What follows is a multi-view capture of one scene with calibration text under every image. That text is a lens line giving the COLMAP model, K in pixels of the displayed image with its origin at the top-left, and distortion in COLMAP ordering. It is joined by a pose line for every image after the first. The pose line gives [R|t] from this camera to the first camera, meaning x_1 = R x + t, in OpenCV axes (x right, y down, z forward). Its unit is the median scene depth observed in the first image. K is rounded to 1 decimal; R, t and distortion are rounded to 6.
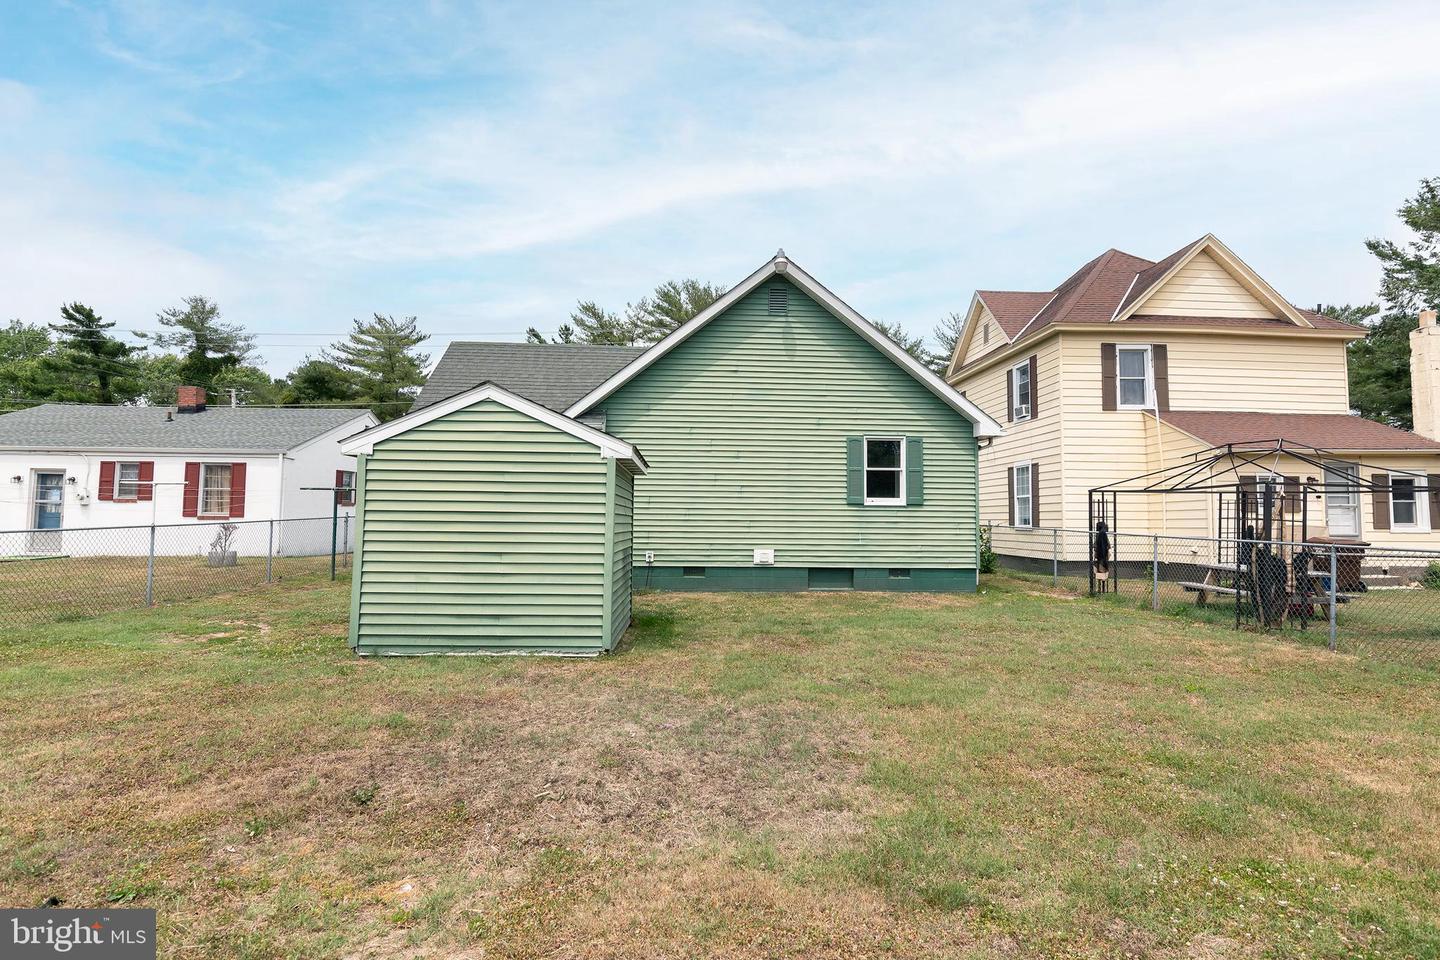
lens RADIAL K [[722.6, 0, 725.0], [0, 722.6, 471.4], [0, 0, 1]] dist [0.002153, -0.000437]
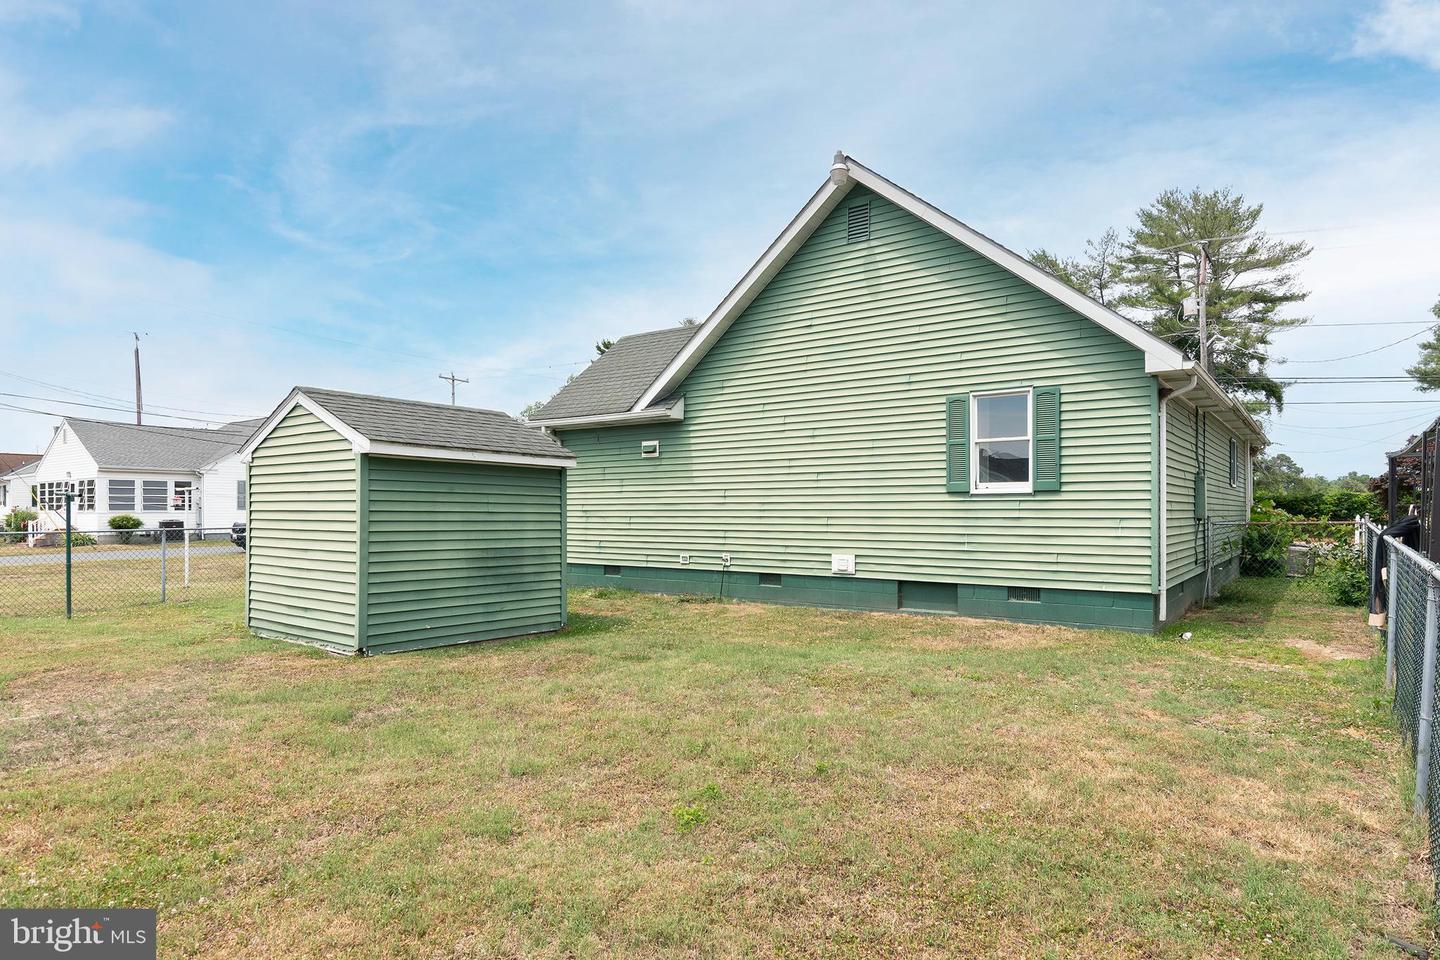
lens RADIAL K [[806.8, 0, 690.7], [0, 806.8, 510.1], [0, 0, 1]] dist [0.005384, 0.000806]
pose [[0.784317, -0.011586, -0.620251, 0.459941], [0.046771, 0.998084, 0.040499, 0.018711], [0.618594, -0.060774, 0.783357, 0.230386]]
